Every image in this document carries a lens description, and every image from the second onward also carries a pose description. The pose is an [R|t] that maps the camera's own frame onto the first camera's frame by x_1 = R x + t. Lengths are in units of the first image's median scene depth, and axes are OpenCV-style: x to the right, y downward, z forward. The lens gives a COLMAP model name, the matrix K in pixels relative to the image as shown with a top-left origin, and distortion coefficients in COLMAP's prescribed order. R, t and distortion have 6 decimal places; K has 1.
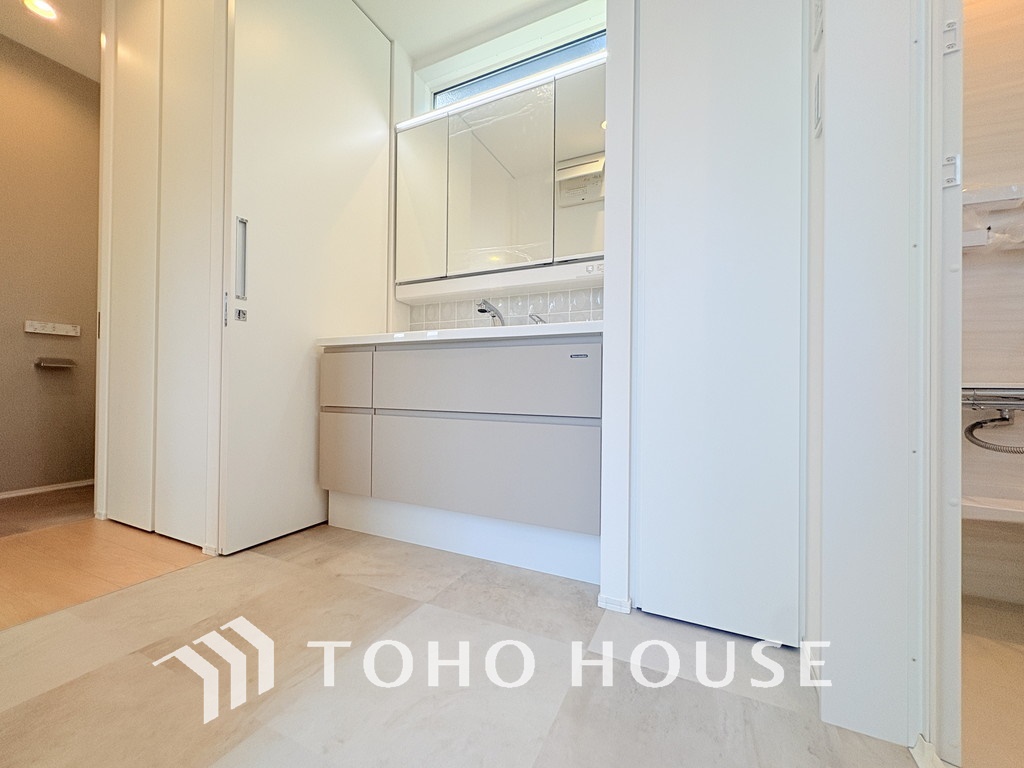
lens RADIAL K [[408.2, 0, 512.0], [0, 408.2, 384.0], [0, 0, 1]] dist [0.000355, 0.000025]
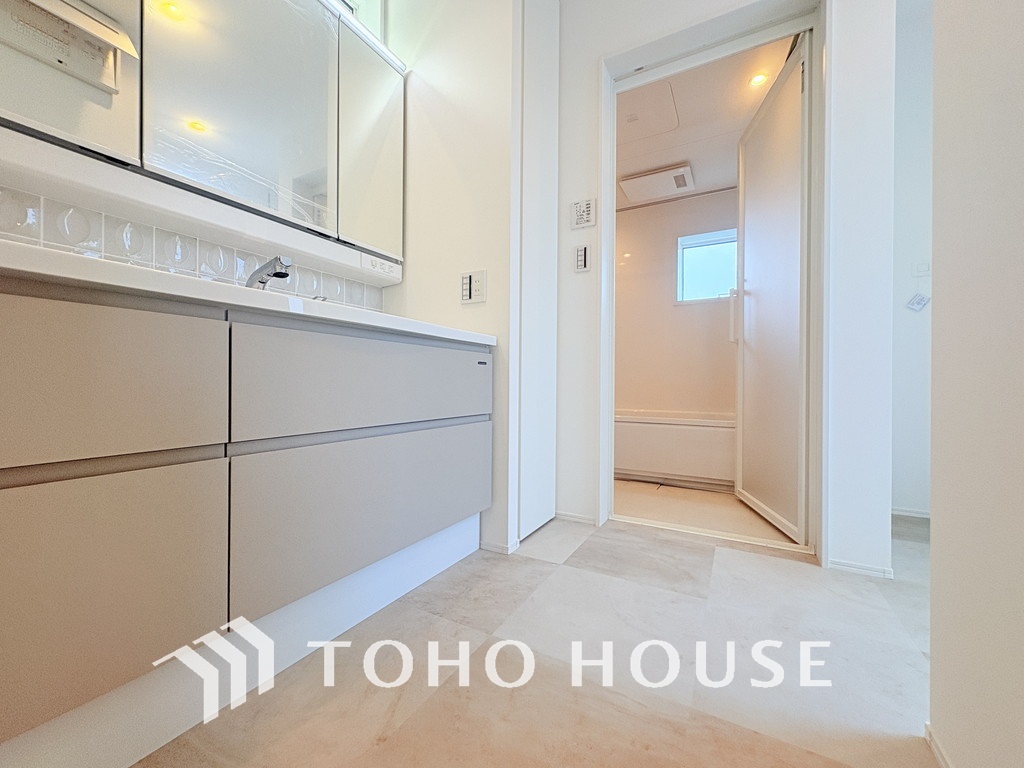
lens RADIAL K [[408.2, 0, 512.0], [0, 408.2, 384.0], [0, 0, 1]] dist [0.000355, 0.000025]
pose [[0.058248, -0.009538, 0.998257, -1.033379], [-0.016401, 0.999810, 0.010510, -0.022201], [-0.998167, -0.016985, 0.058080, 0.860176]]
